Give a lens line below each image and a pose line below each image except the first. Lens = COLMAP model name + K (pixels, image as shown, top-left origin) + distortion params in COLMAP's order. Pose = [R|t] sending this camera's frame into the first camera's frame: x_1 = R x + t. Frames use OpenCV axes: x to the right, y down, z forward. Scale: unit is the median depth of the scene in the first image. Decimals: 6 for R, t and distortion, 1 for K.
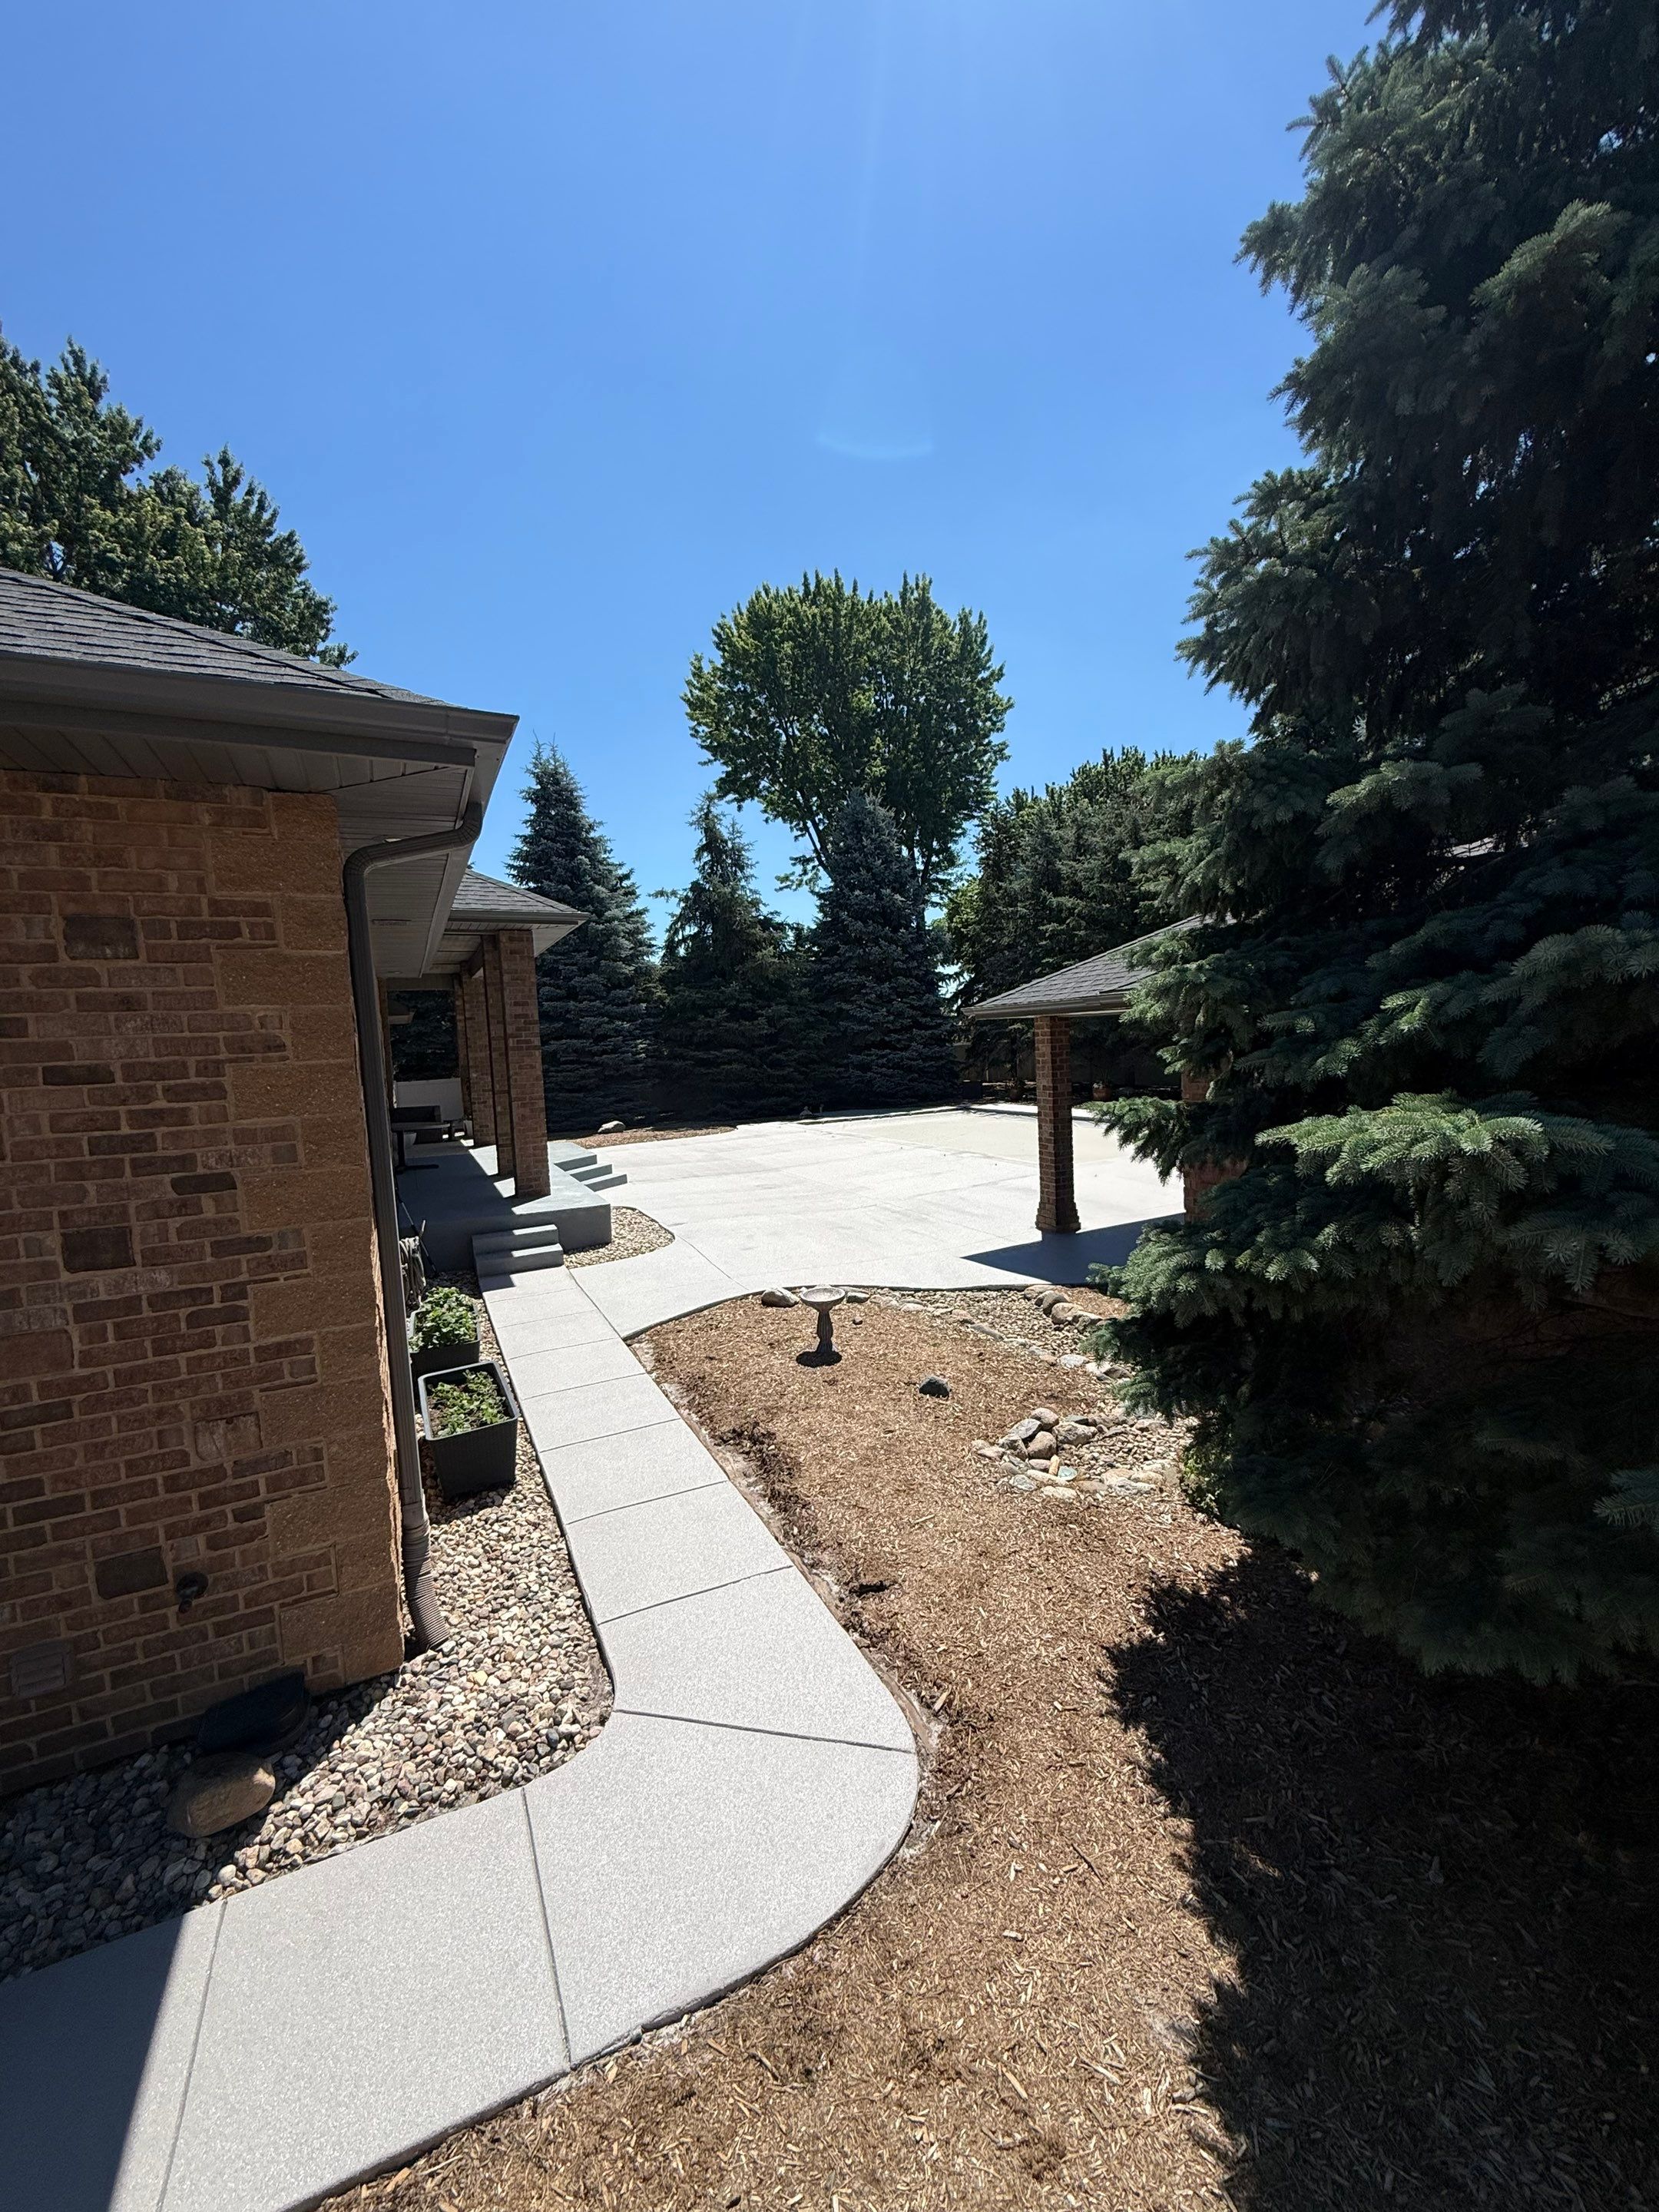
lens RADIAL K [[878.5, 0, 829.1], [0, 878.5, 1110.3], [0, 0, 1]] dist [-0.000068, -0.000239]
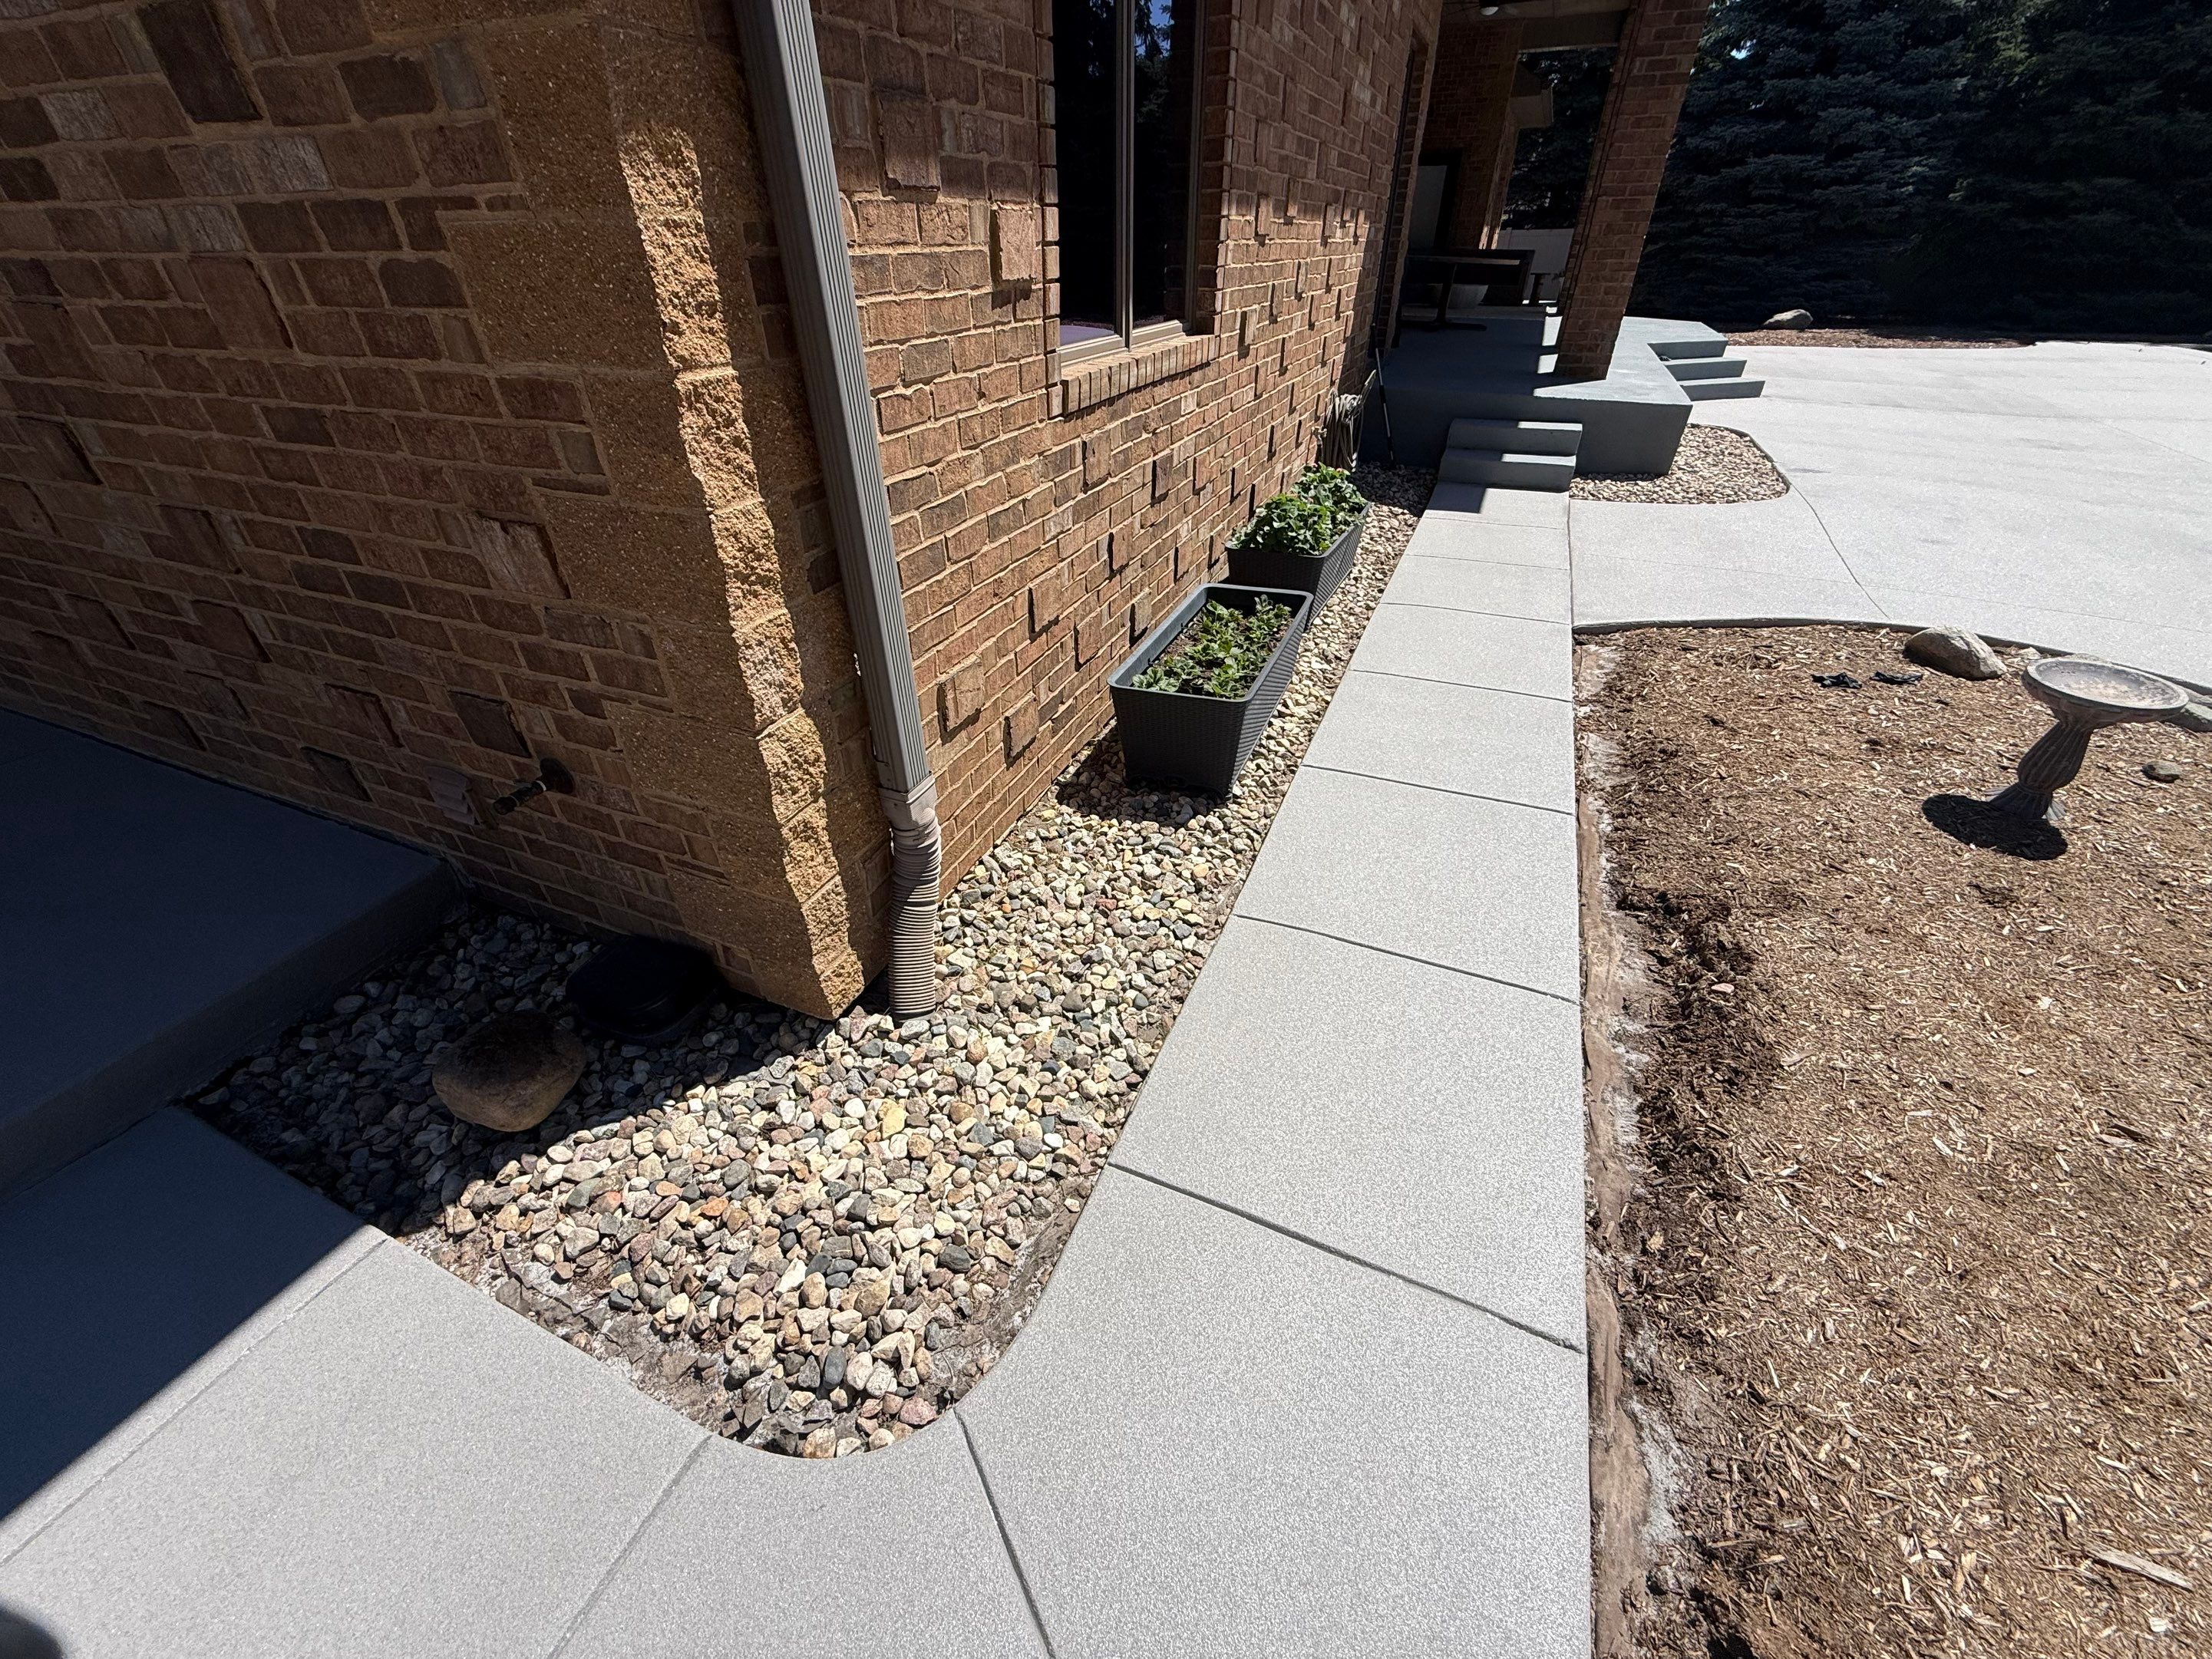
lens RADIAL K [[878.4, 0, 1101.1], [0, 878.4, 827.5], [0, 0, 1]] dist [-0.000068, -0.000239]
pose [[0.648581, 0.455646, -0.609697, -0.007765], [-0.081356, 0.837936, 0.539671, 0.024177], [0.756786, -0.300417, 0.580538, 0.113051]]
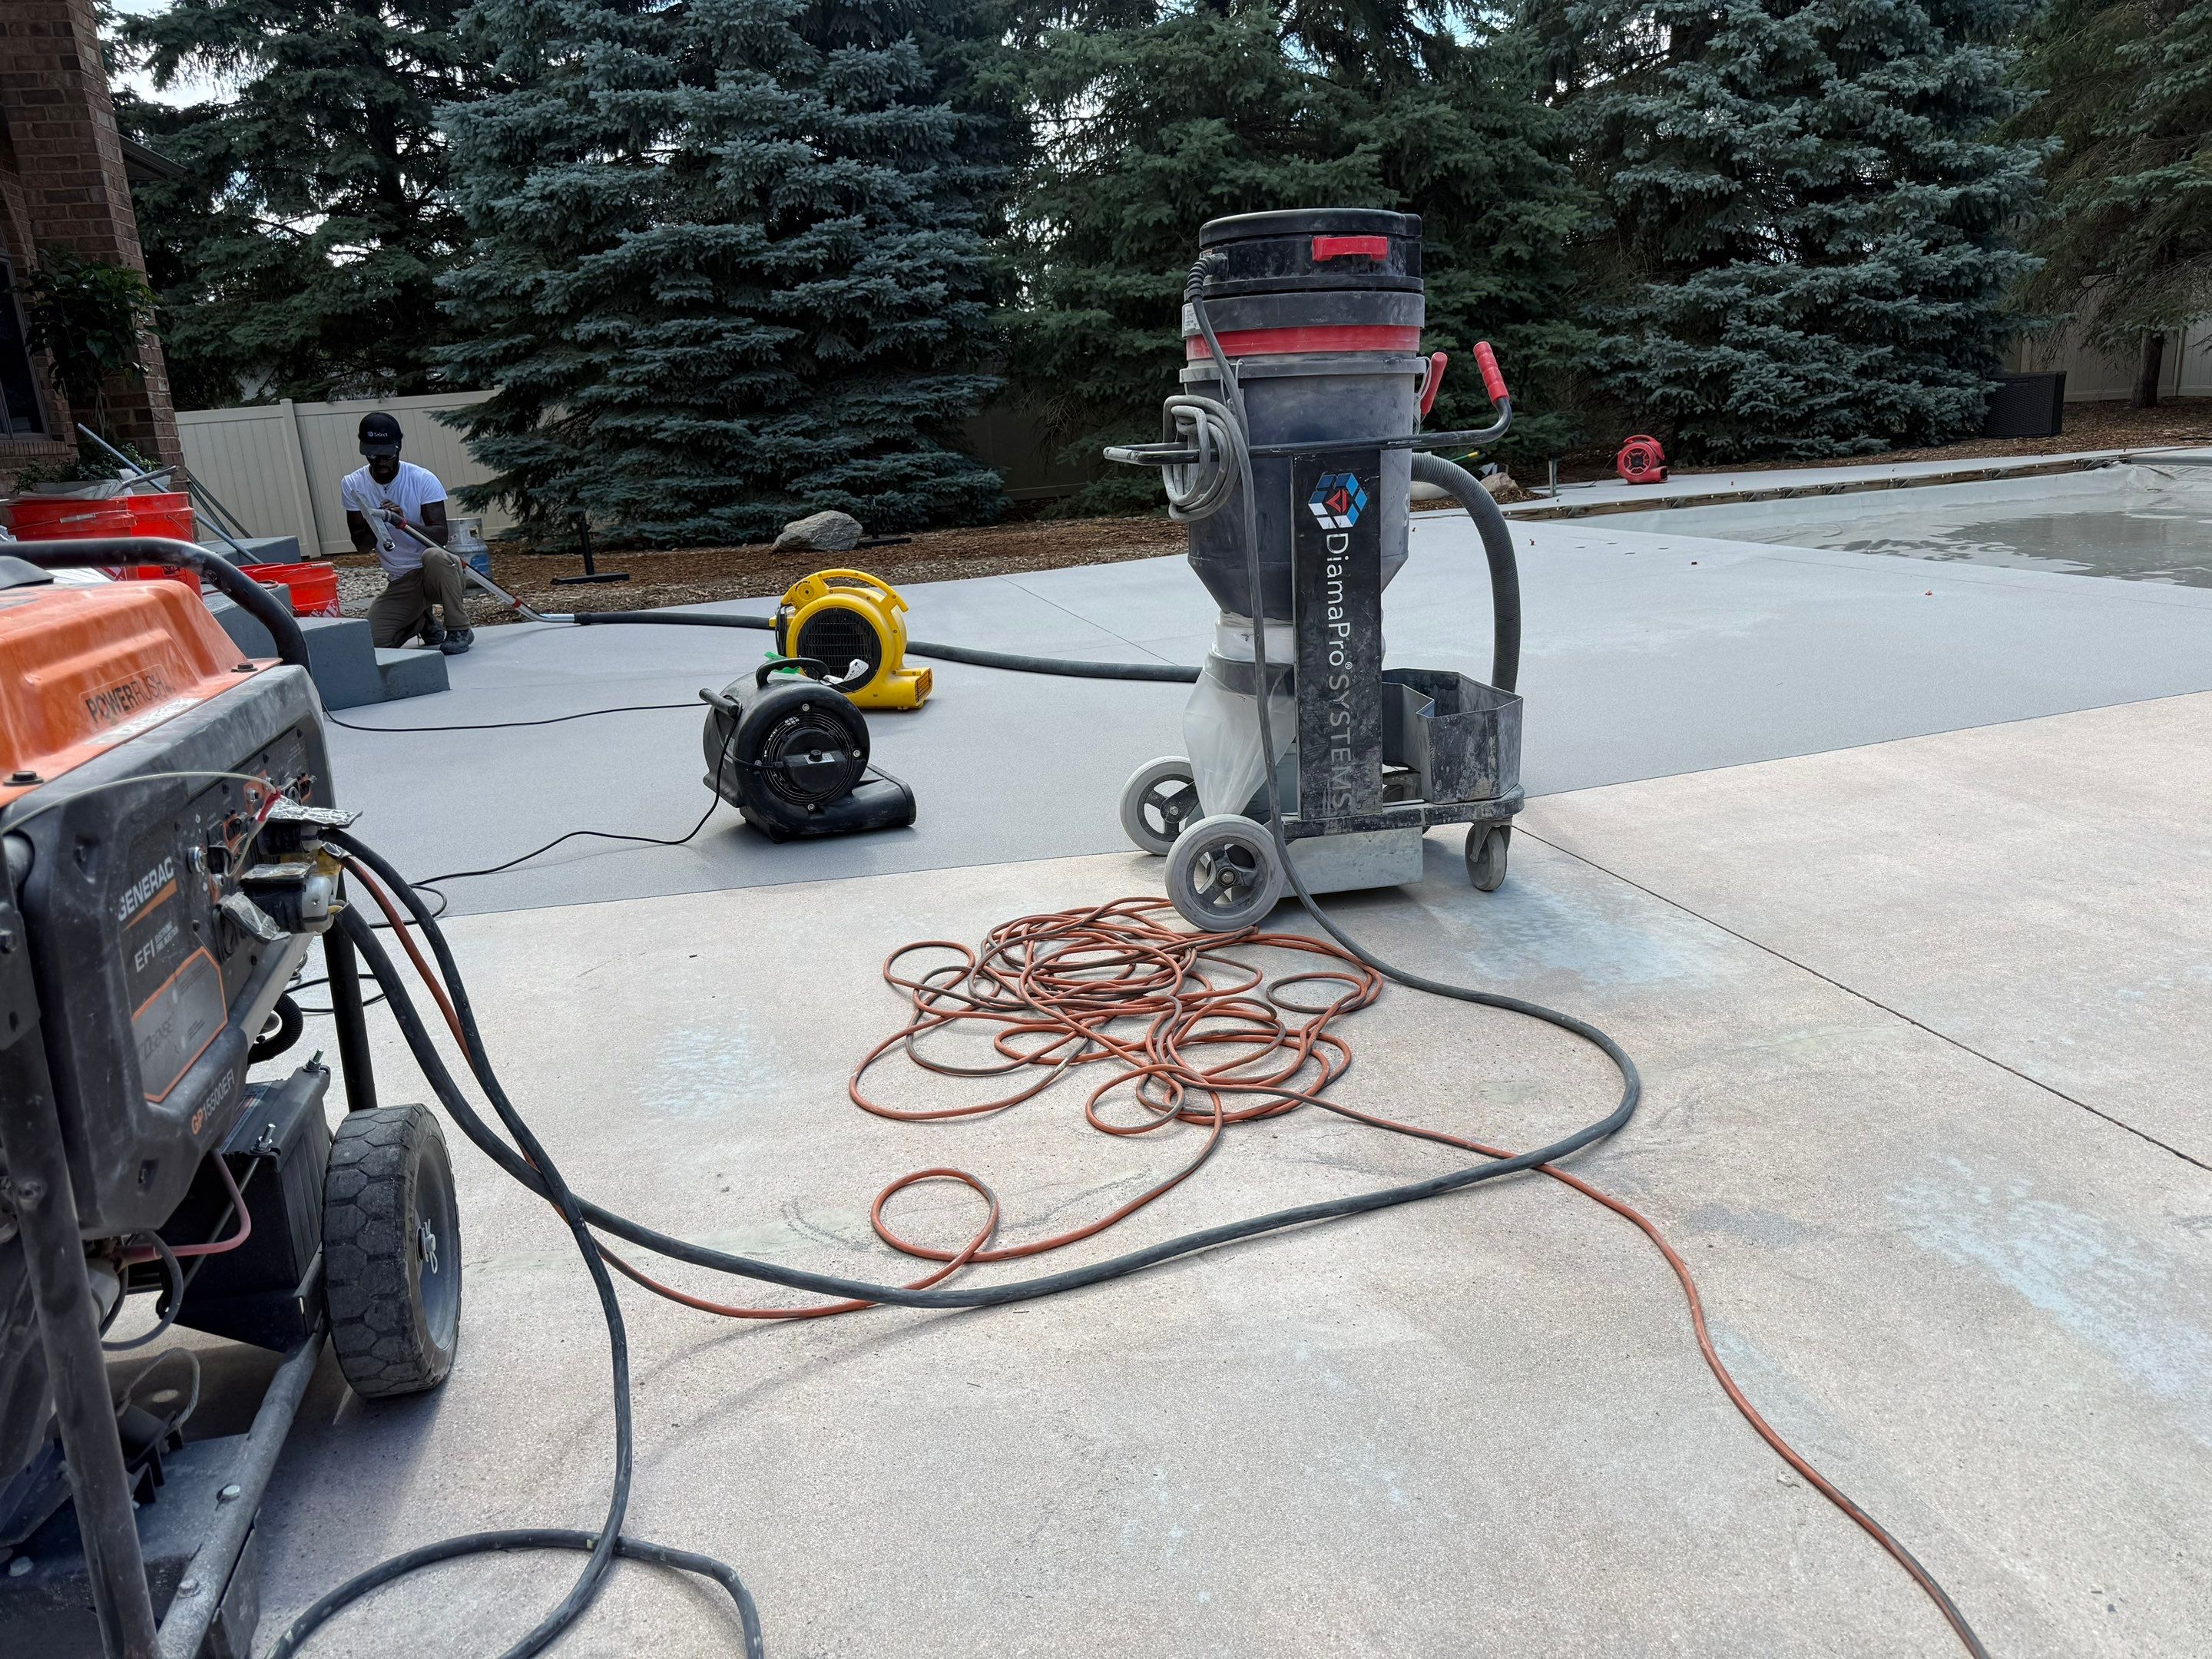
lens RADIAL K [[1549.3, 0, 1125.6], [0, 1549.3, 818.6], [0, 0, 1]] dist [0.085366, -0.075035]
pose [[0.978892, 0.038991, -0.200625, -0.039121], [-0.001408, 0.982897, 0.184152, 0.016711], [0.204374, -0.179982, 0.962205, 0.483356]]
